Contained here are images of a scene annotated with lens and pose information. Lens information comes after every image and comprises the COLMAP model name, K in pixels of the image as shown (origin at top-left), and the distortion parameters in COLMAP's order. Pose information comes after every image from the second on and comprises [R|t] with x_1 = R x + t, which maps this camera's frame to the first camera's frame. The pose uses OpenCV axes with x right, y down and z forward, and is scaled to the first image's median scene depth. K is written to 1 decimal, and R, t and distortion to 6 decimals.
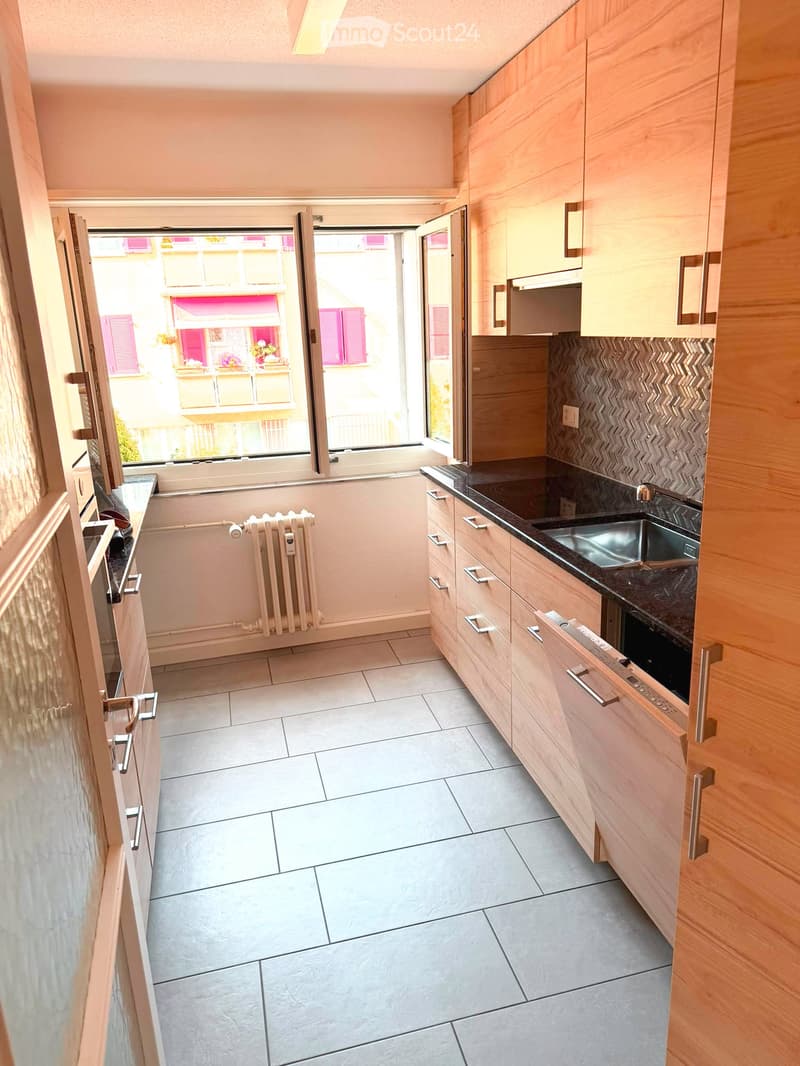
lens RADIAL K [[750.2, 0, 400.0], [0, 750.2, 533.0], [0, 0, 1]] dist [-0.003577, -0.000652]
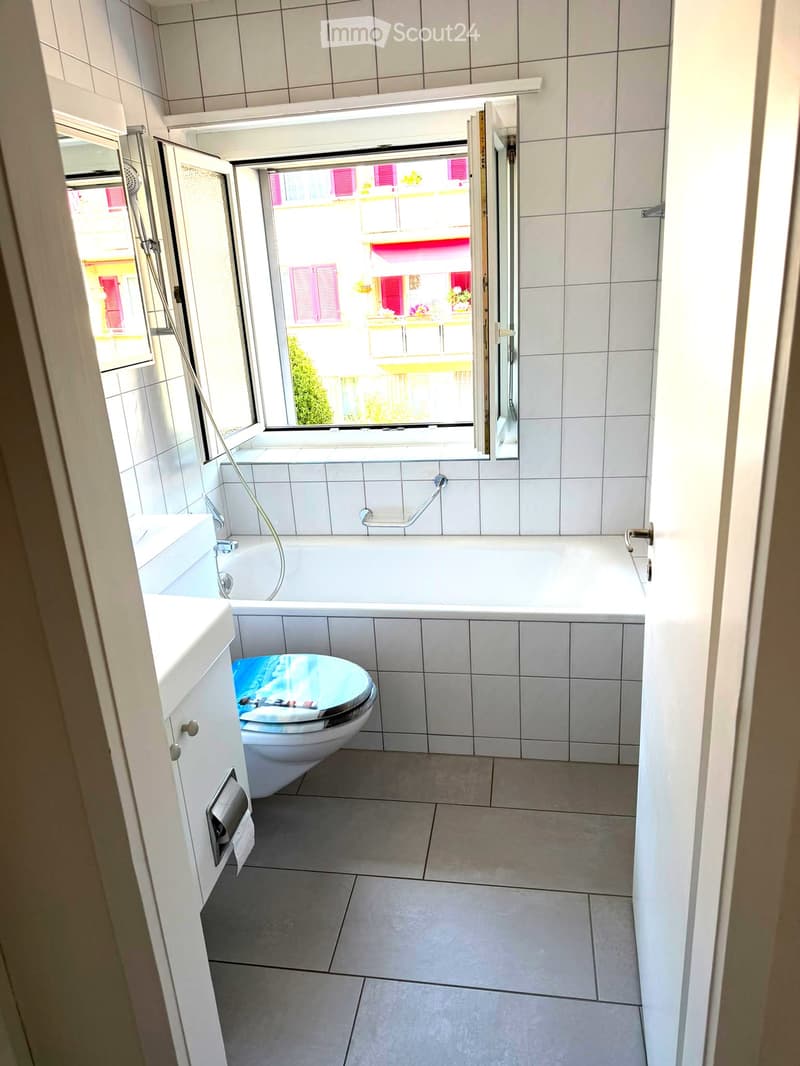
lens RADIAL K [[750.2, 0, 400.0], [0, 750.2, 533.0], [0, 0, 1]] dist [-0.003577, -0.000652]
pose [[0.914783, 0.110496, -0.388540, 0.156578], [-0.081284, 0.992538, 0.090889, -0.028090], [0.395684, -0.051561, 0.916938, 0.084733]]
